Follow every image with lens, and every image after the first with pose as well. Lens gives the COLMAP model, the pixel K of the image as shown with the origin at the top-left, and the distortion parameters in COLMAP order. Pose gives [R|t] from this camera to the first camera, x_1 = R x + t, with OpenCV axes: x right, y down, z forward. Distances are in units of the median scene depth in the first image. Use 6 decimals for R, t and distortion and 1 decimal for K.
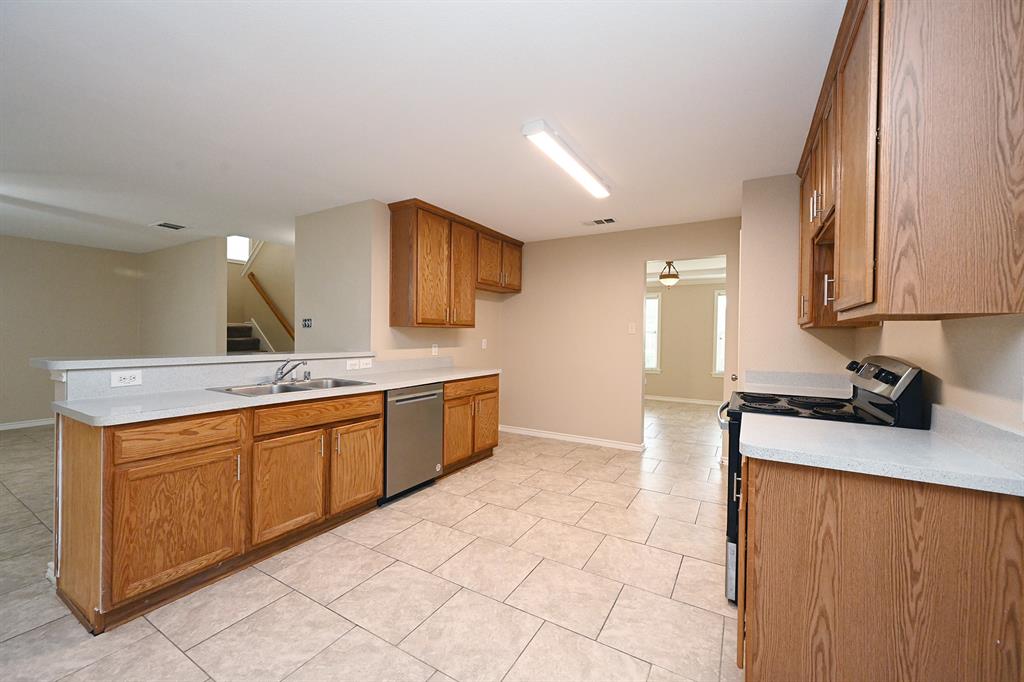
lens RADIAL K [[403.1, 0, 514.0], [0, 403.1, 337.9], [0, 0, 1]] dist [0.000950, 0.000422]
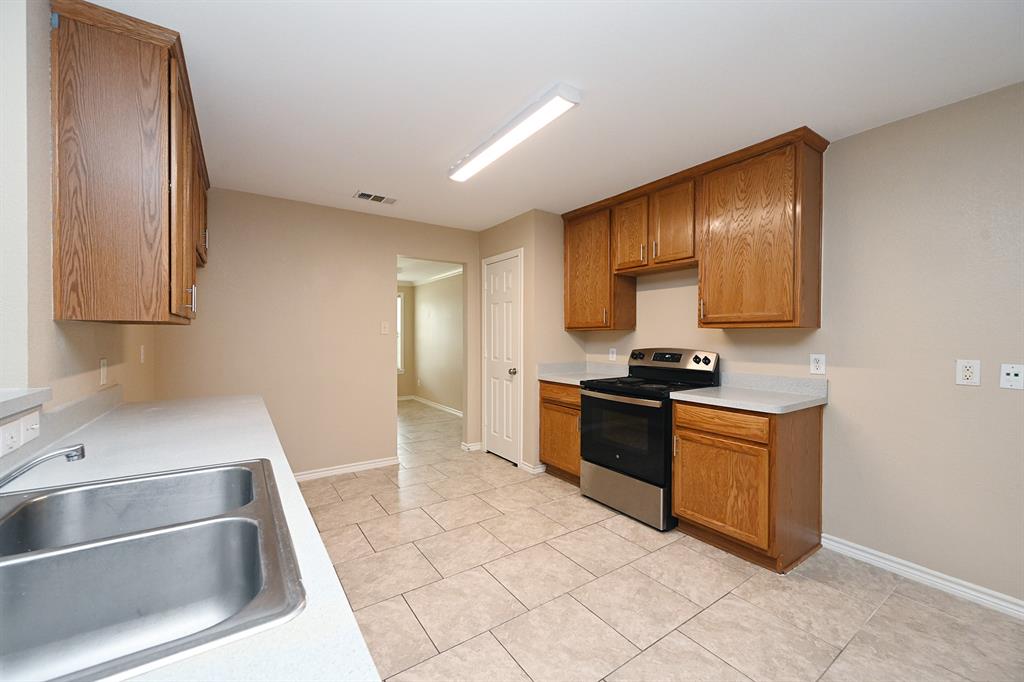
lens RADIAL K [[403.1, 0, 506.9], [0, 403.1, 340.4], [0, 0, 1]] dist [0.000950, 0.000422]
pose [[0.432140, -0.023149, 0.901509, -0.569979], [0.009083, 0.999732, 0.021317, -0.019698], [-0.901761, -0.001024, 0.432234, 0.550705]]
